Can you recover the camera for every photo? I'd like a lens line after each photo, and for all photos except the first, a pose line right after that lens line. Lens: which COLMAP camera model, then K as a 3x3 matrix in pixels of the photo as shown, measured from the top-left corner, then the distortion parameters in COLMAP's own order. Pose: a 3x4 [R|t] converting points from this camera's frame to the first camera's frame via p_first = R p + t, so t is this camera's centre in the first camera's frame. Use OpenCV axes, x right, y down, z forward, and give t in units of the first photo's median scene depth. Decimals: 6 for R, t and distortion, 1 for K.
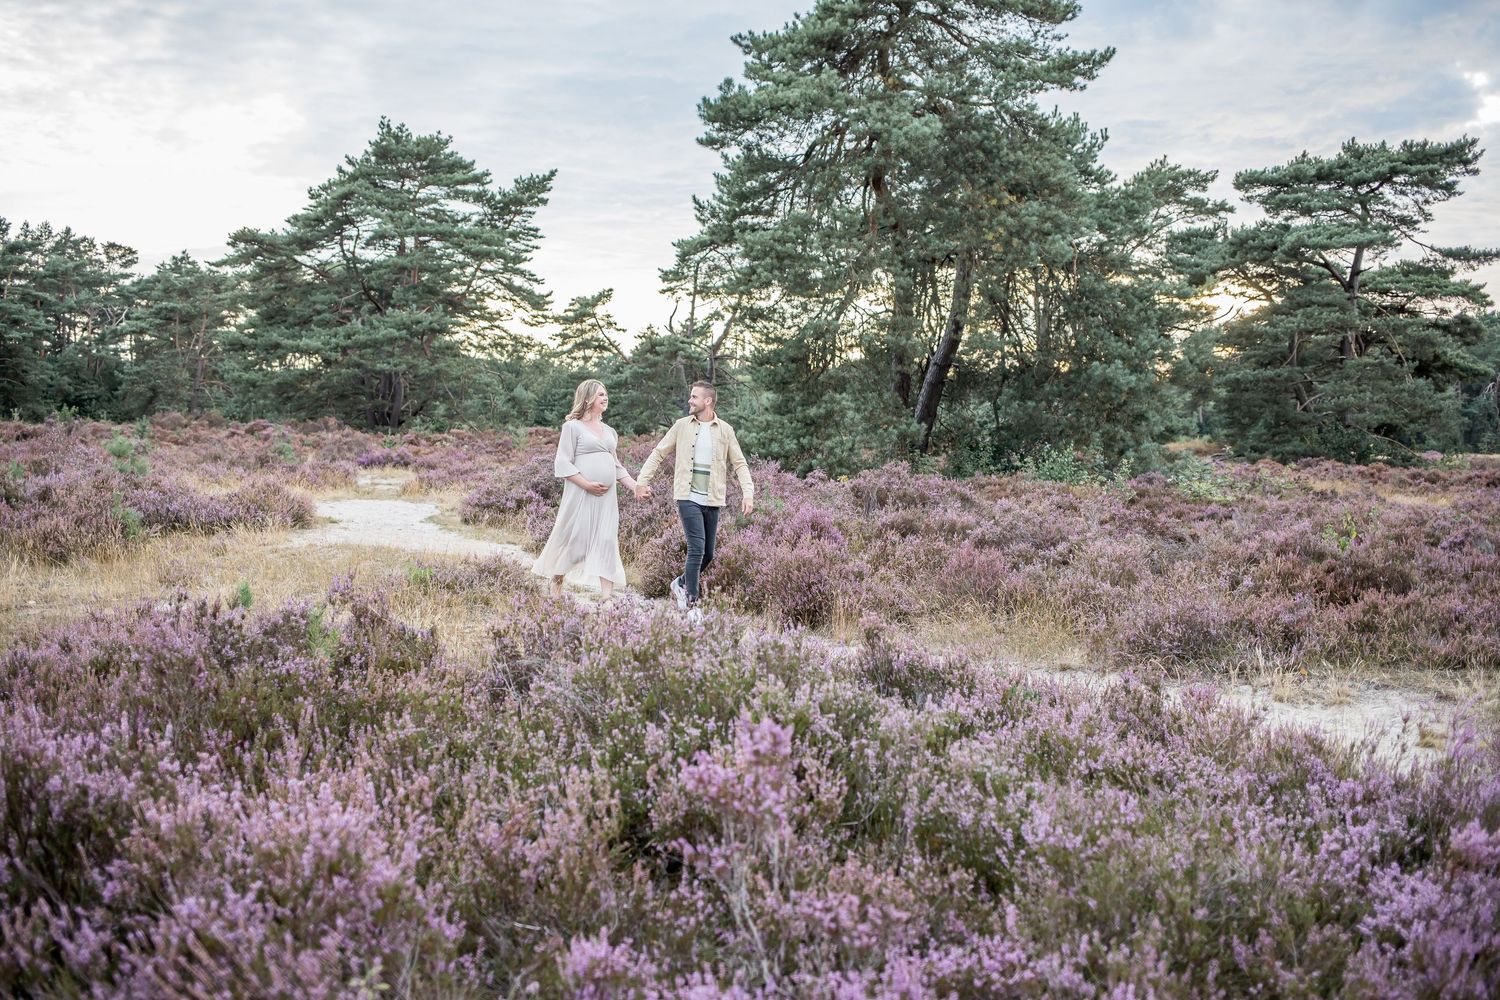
lens RADIAL K [[1497.0, 0, 772.1], [0, 1497.0, 505.3], [0, 0, 1]] dist [-0.020152, 0.000000]
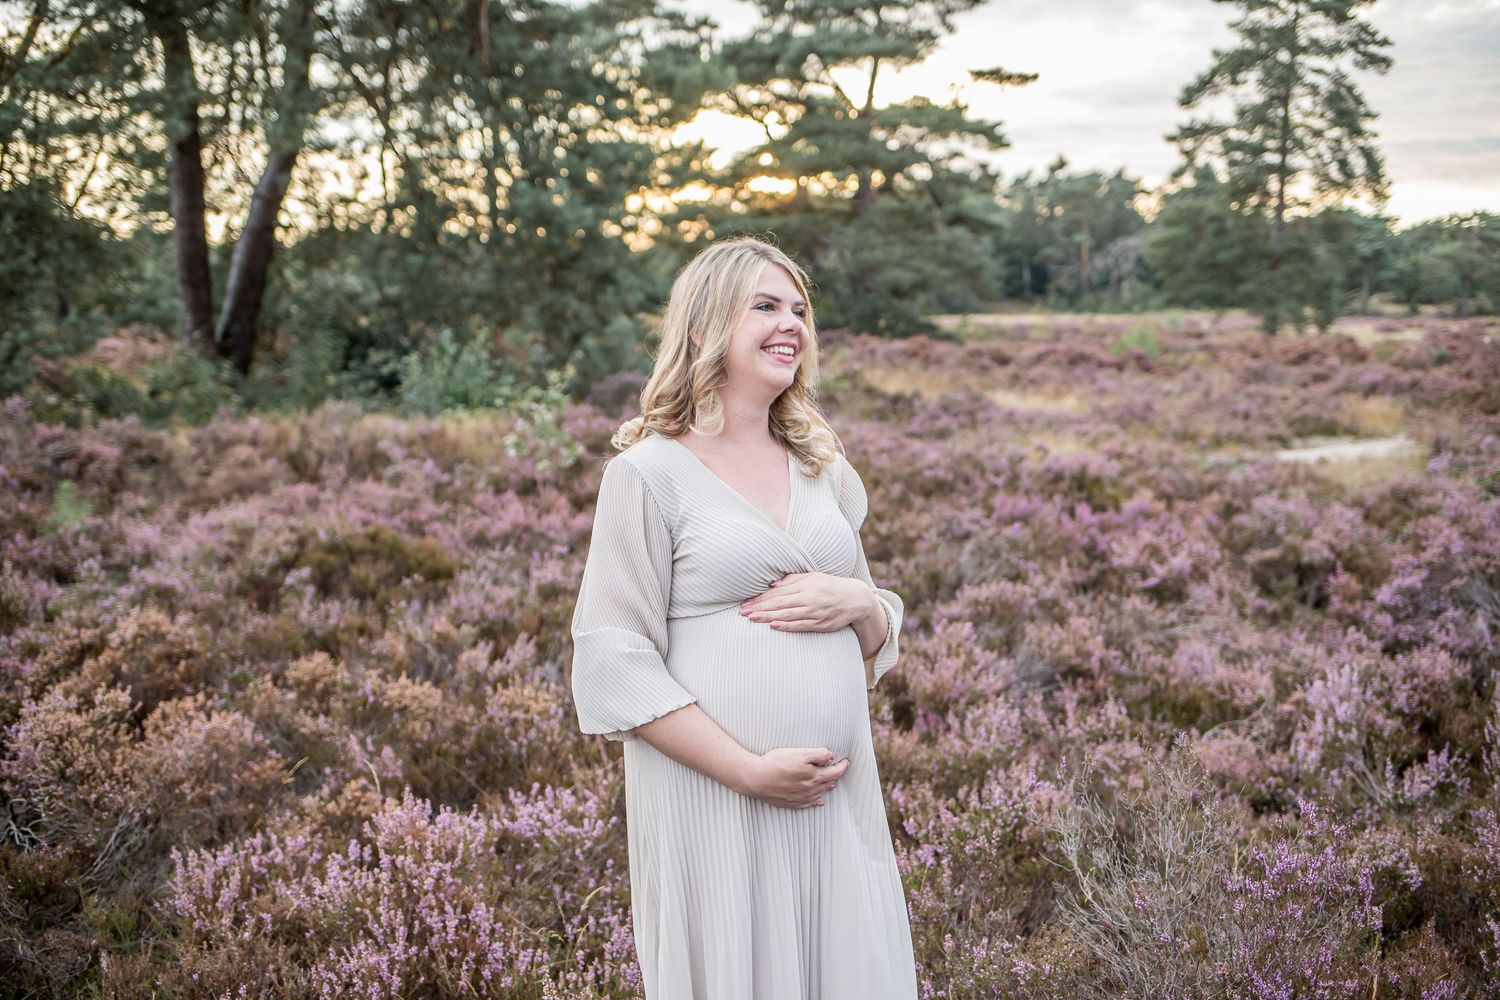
lens RADIAL K [[1497.0, 0, 759.6], [0, 1497.0, 498.3], [0, 0, 1]] dist [-0.020152, 0.000000]
pose [[0.945468, -0.062919, 0.319581, 0.064736], [0.037468, 0.995661, 0.085179, -0.012423], [-0.323553, -0.068560, 0.943723, 0.246786]]
